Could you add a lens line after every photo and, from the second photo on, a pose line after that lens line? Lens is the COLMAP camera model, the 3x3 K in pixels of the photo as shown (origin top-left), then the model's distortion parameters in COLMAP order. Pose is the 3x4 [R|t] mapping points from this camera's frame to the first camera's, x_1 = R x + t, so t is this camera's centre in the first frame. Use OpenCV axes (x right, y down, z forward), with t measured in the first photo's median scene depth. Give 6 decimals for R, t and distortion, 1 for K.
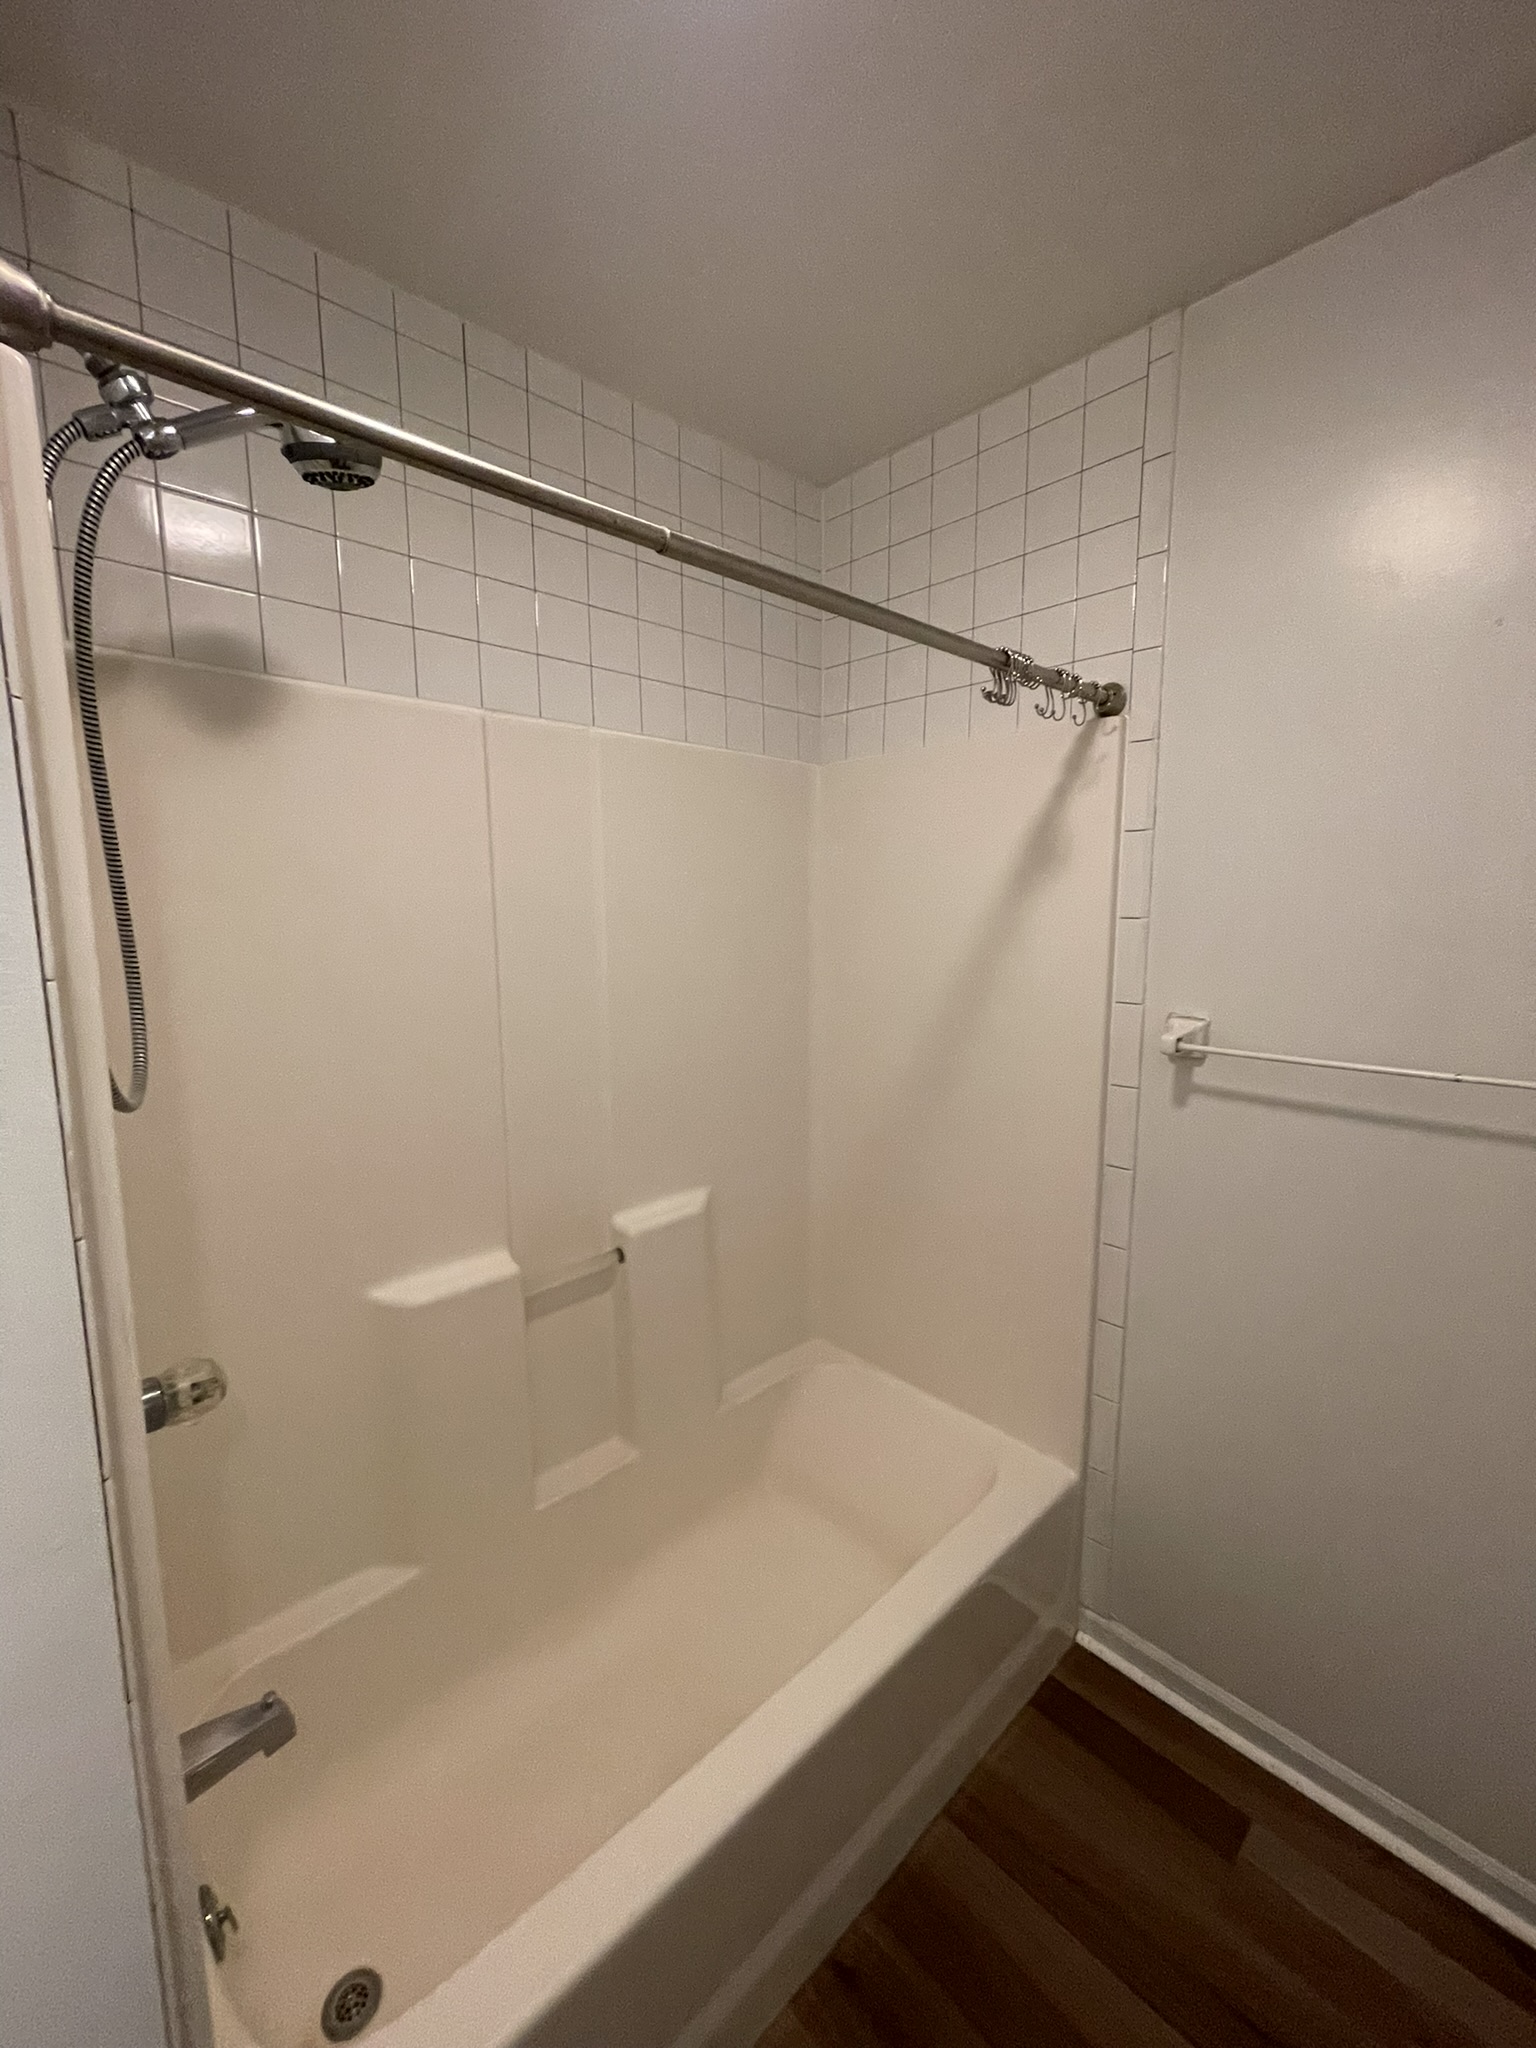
lens RADIAL K [[827.7, 0, 775.0], [0, 827.7, 1007.9], [0, 0, 1]] dist [-0.004754, 0.001208]
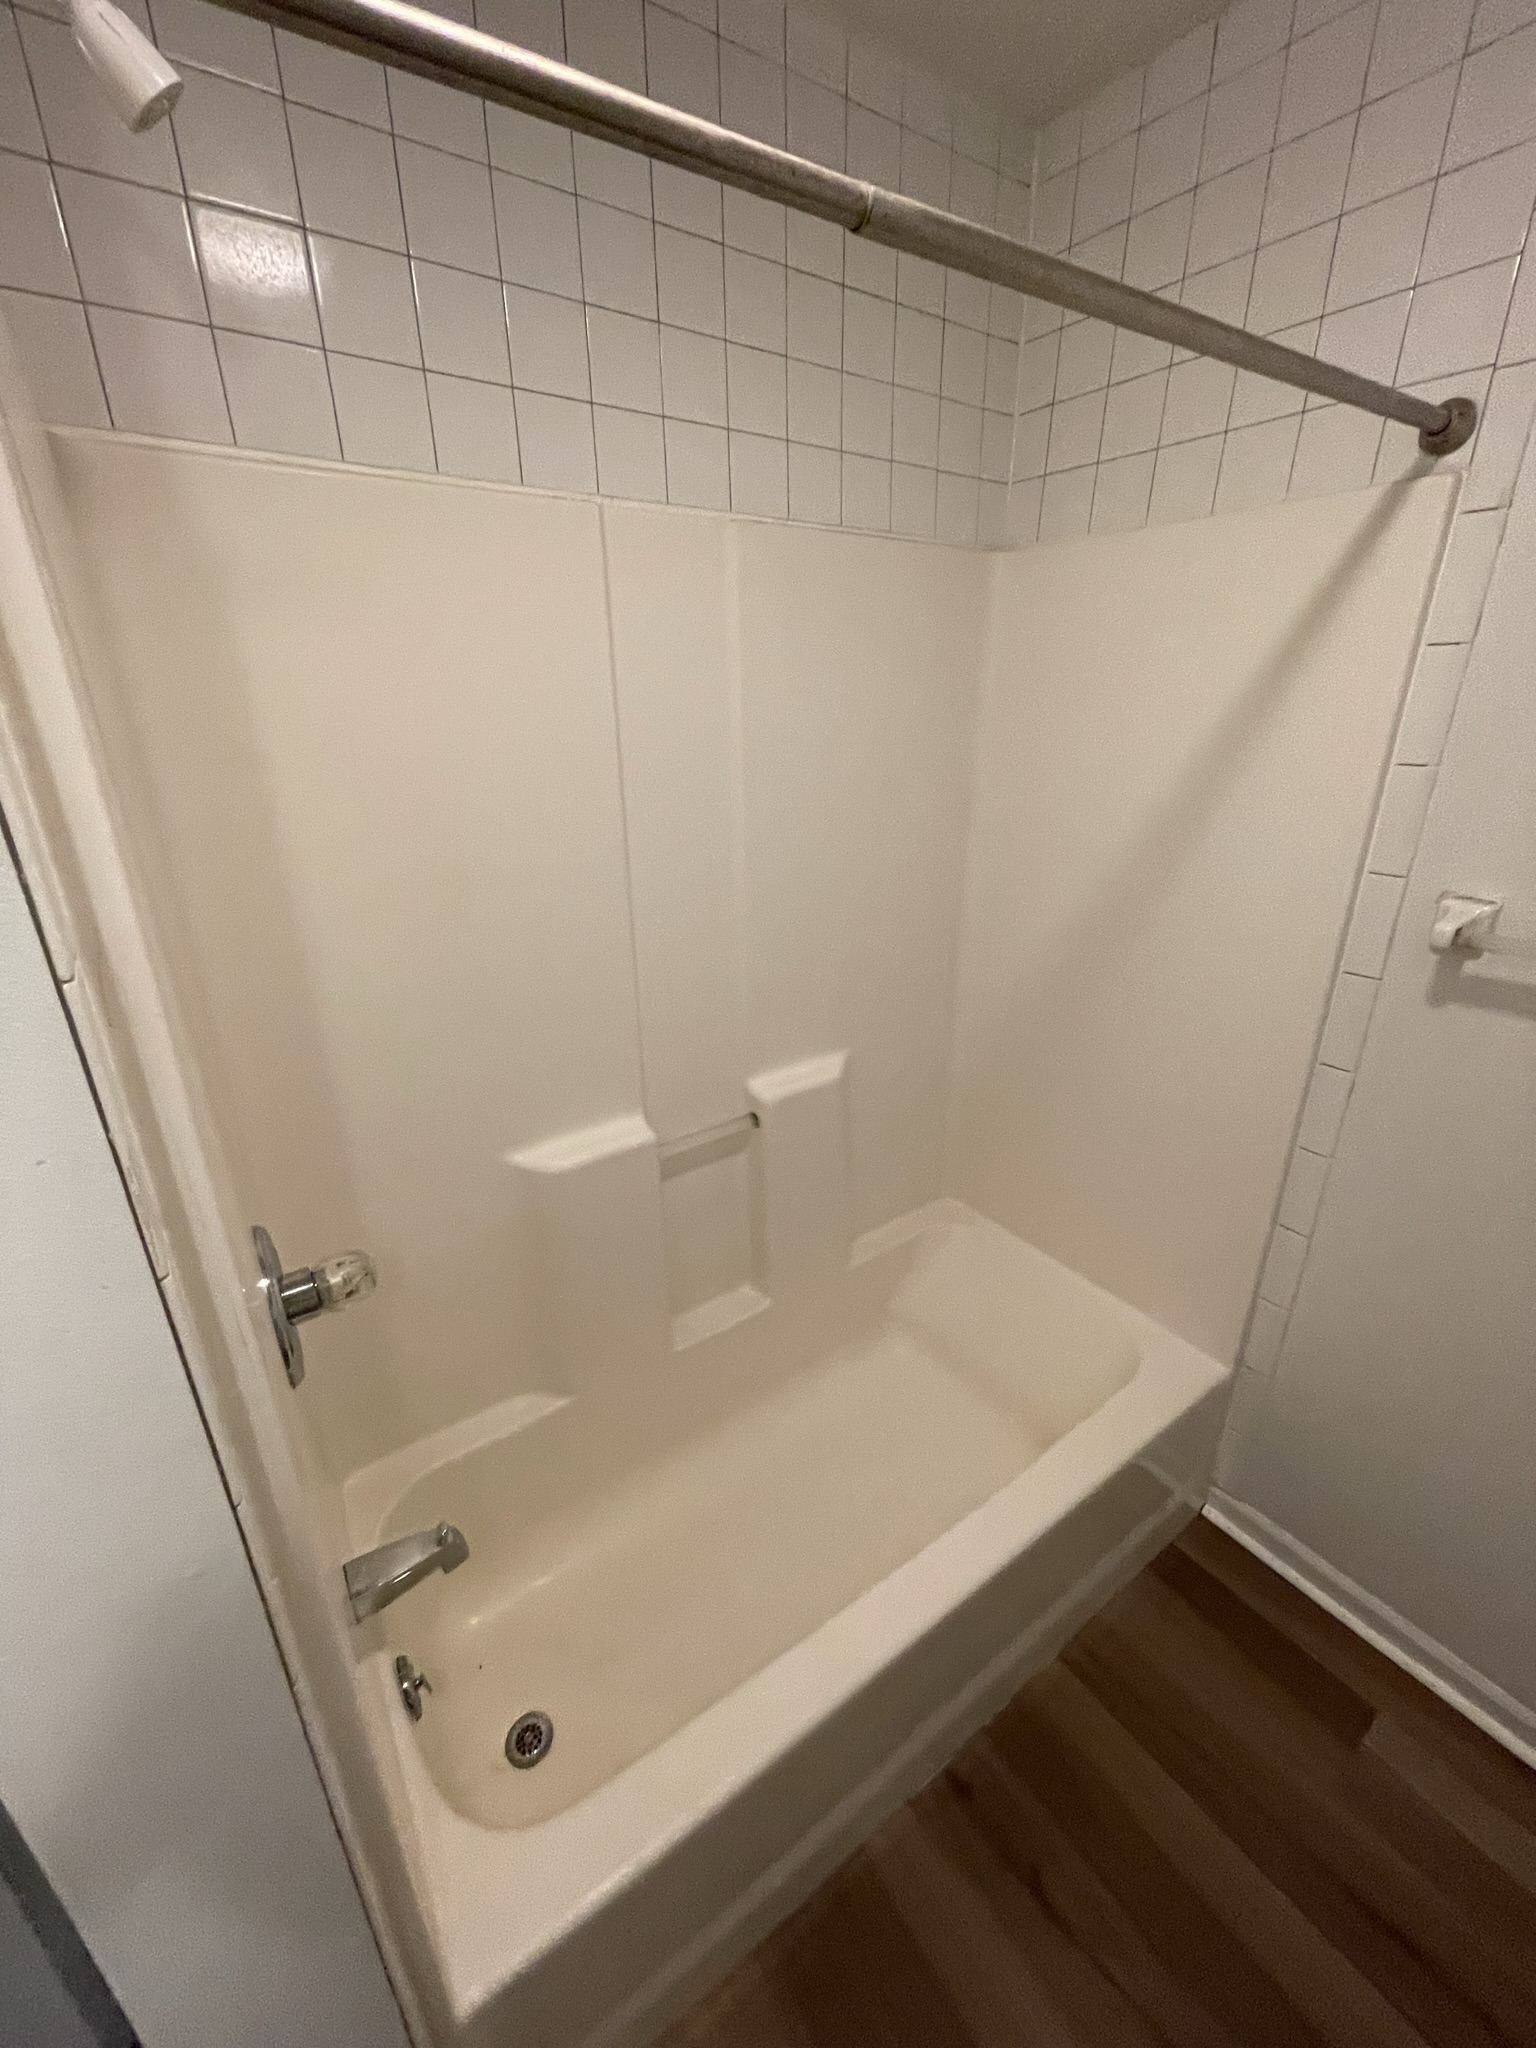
lens RADIAL K [[827.7, 0, 774.1], [0, 827.7, 1003.6], [0, 0, 1]] dist [-0.004754, 0.001208]
pose [[0.989774, 0.047370, -0.134550, -0.048846], [-0.014907, 0.972434, 0.232699, -0.065129], [0.141864, -0.228314, 0.963196, 0.123321]]
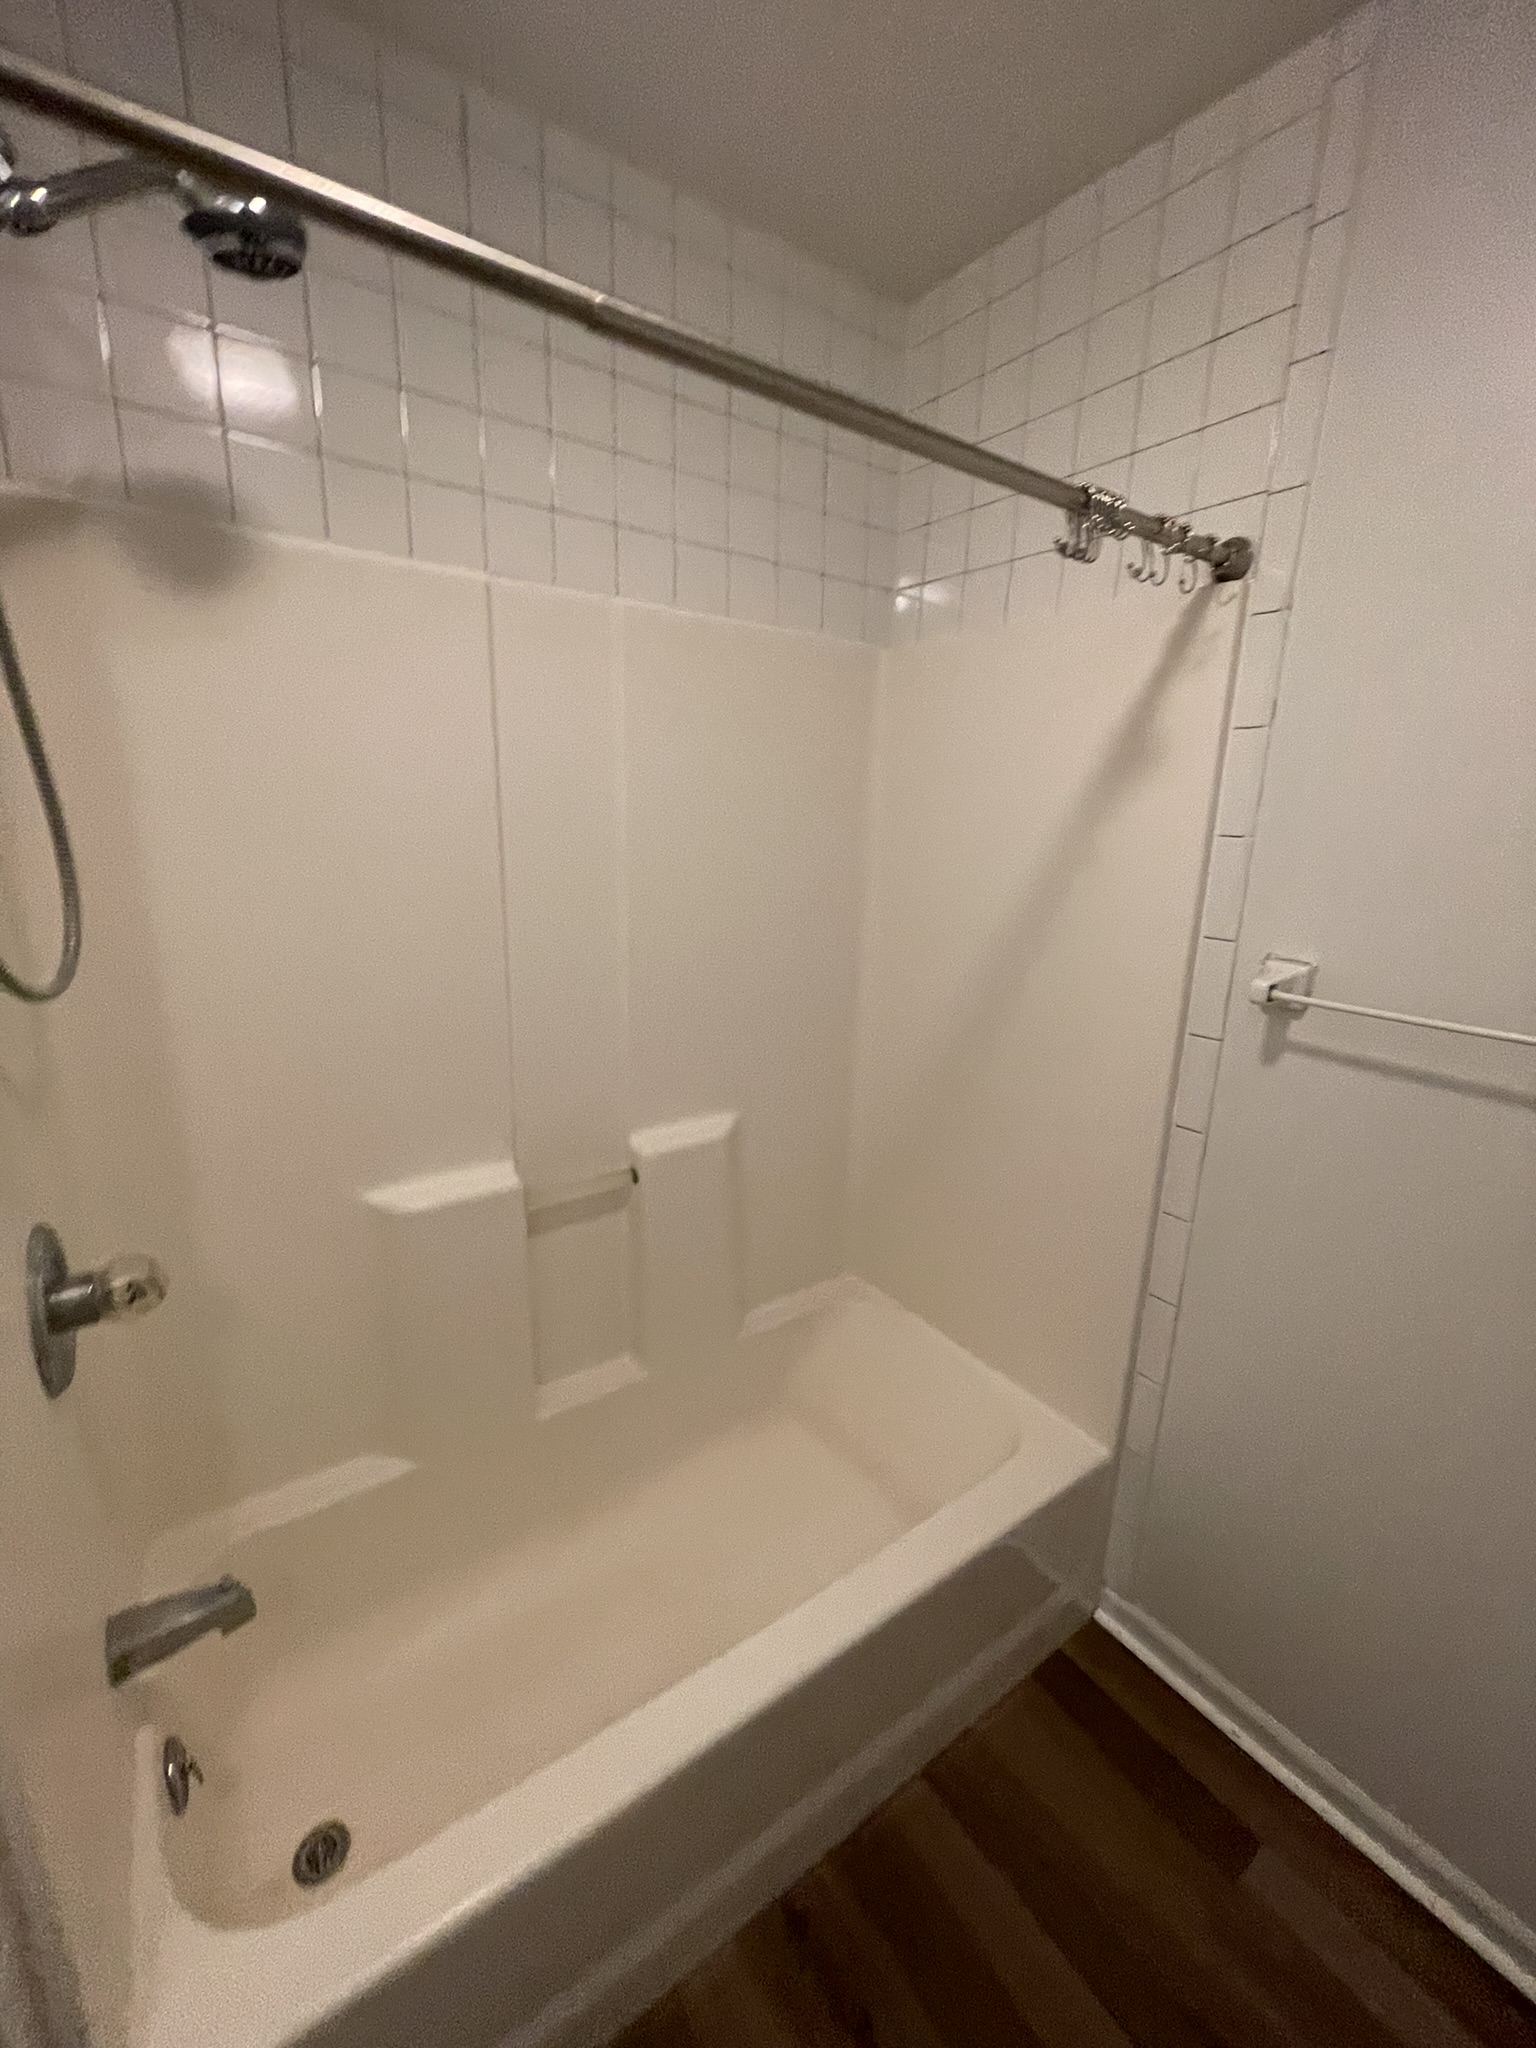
lens RADIAL K [[827.7, 0, 786.1], [0, 827.7, 1010.2], [0, 0, 1]] dist [-0.004754, 0.001208]
pose [[0.990368, 0.063037, -0.123281, 0.104483], [-0.050083, 0.993158, 0.105489, -0.001041], [0.129087, -0.098298, 0.986749, 0.111047]]
